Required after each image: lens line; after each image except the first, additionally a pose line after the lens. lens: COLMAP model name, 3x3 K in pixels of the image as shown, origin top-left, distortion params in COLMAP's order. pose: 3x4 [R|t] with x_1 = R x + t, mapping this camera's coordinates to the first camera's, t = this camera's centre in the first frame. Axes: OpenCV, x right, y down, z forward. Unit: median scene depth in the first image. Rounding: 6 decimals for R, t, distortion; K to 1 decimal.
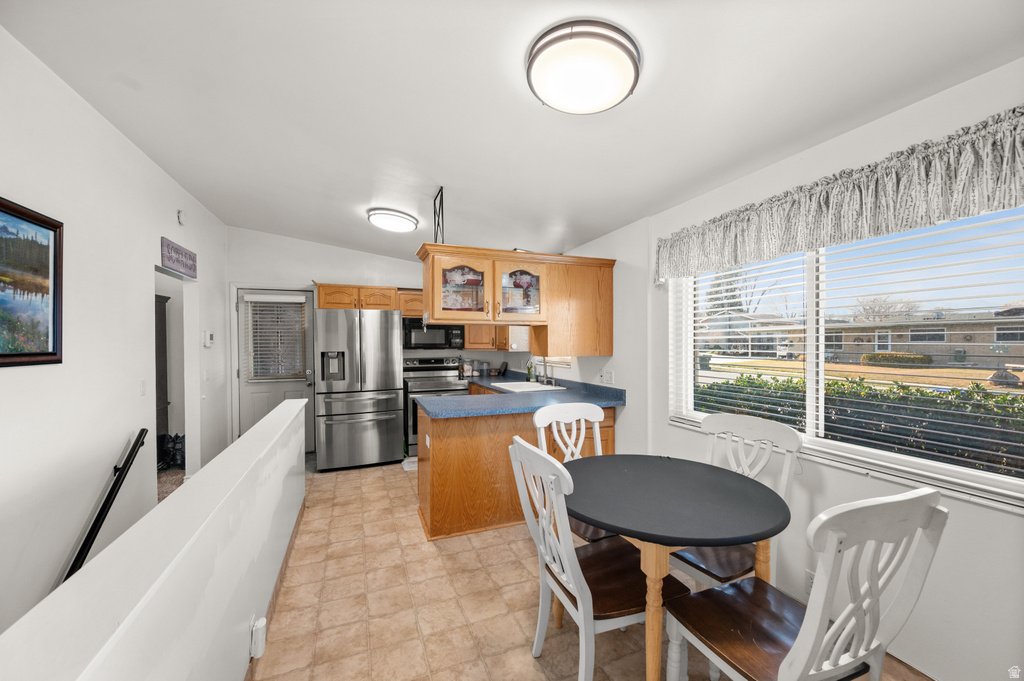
lens RADIAL K [[405.0, 0, 514.7], [0, 405.0, 345.6], [0, 0, 1]] dist [0.001816, -0.003192]
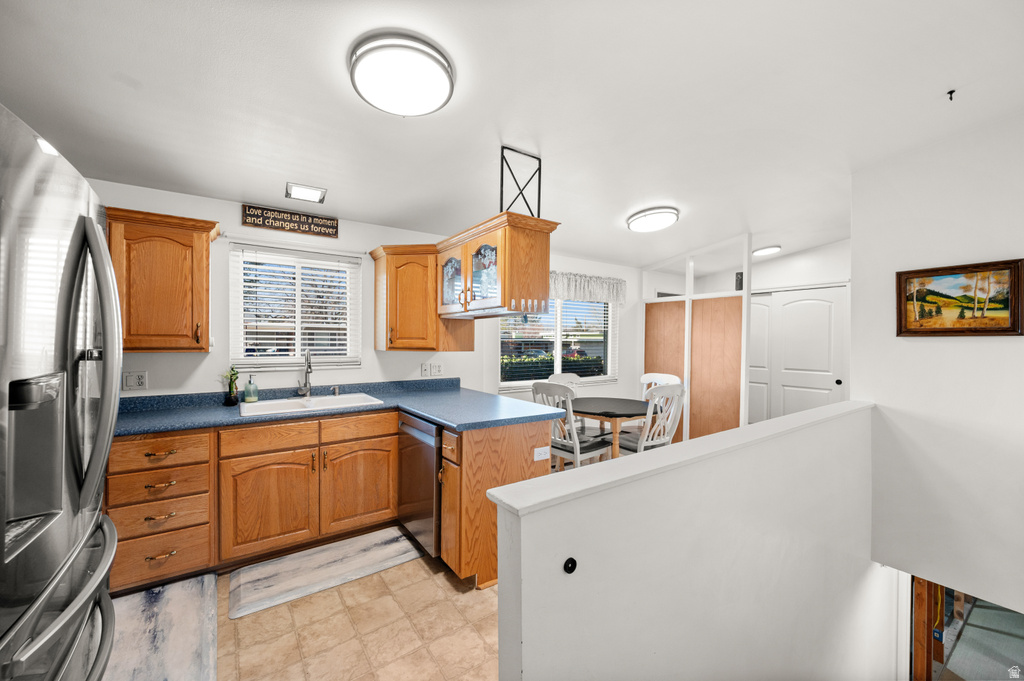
lens RADIAL K [[405.0, 0, 514.7], [0, 405.0, 345.6], [0, 0, 1]] dist [0.001816, -0.003192]
pose [[-0.232648, -0.010840, 0.972501, -0.605470], [0.006213, 0.999901, 0.012632, 0.001574], [-0.972541, 0.008981, -0.232558, 0.746256]]
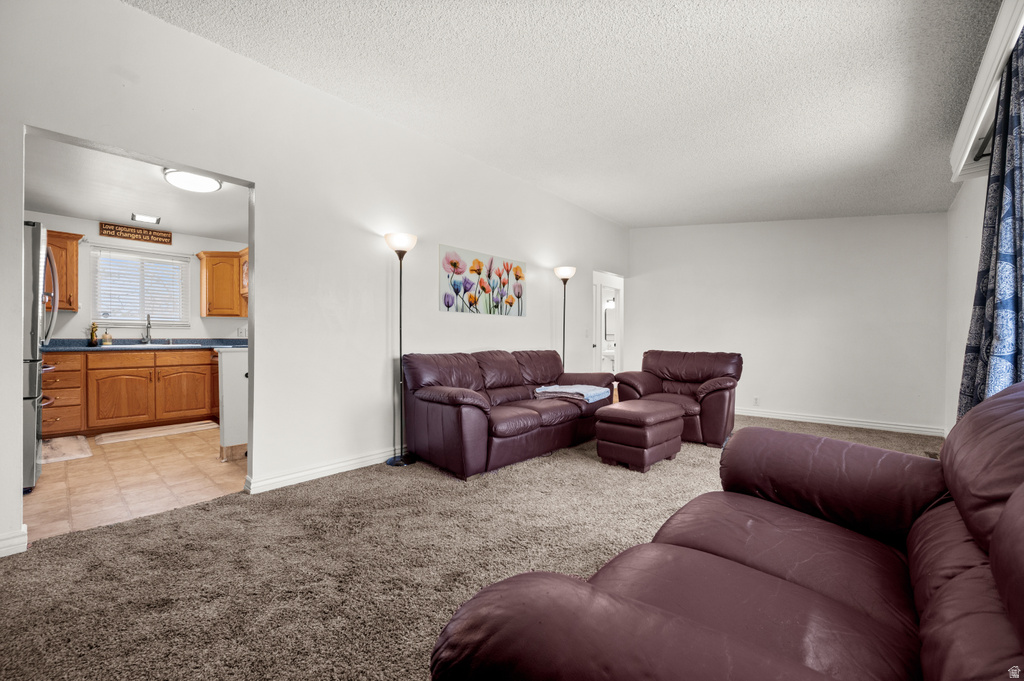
lens RADIAL K [[405.0, 0, 514.7], [0, 405.0, 345.6], [0, 0, 1]] dist [0.001816, -0.003192]
pose [[-0.445835, -0.010744, 0.895051, -1.209112], [0.007110, 0.999854, 0.015544, 0.080245], [-0.895087, 0.013294, -0.445694, 0.552986]]
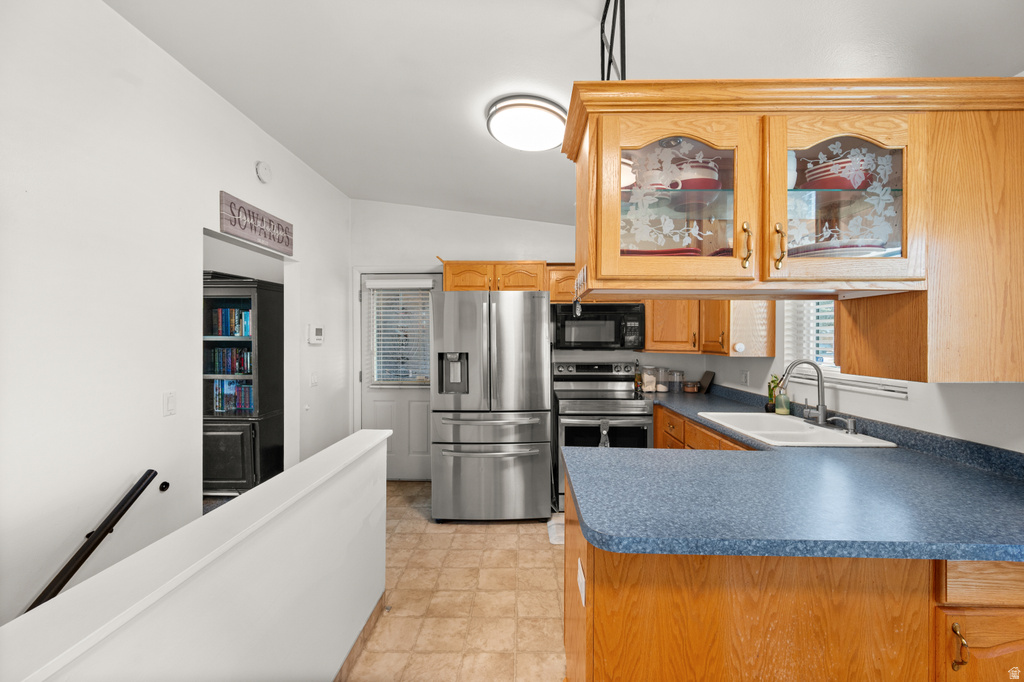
lens RADIAL K [[405.0, 0, 514.7], [0, 405.0, 346.1], [0, 0, 1]] dist [0.001816, -0.003192]
pose [[0.921438, 0.009981, -0.388398, -0.072420], [-0.007950, 0.999945, 0.006836, -0.001513], [0.388445, -0.003211, 0.921466, 0.360150]]
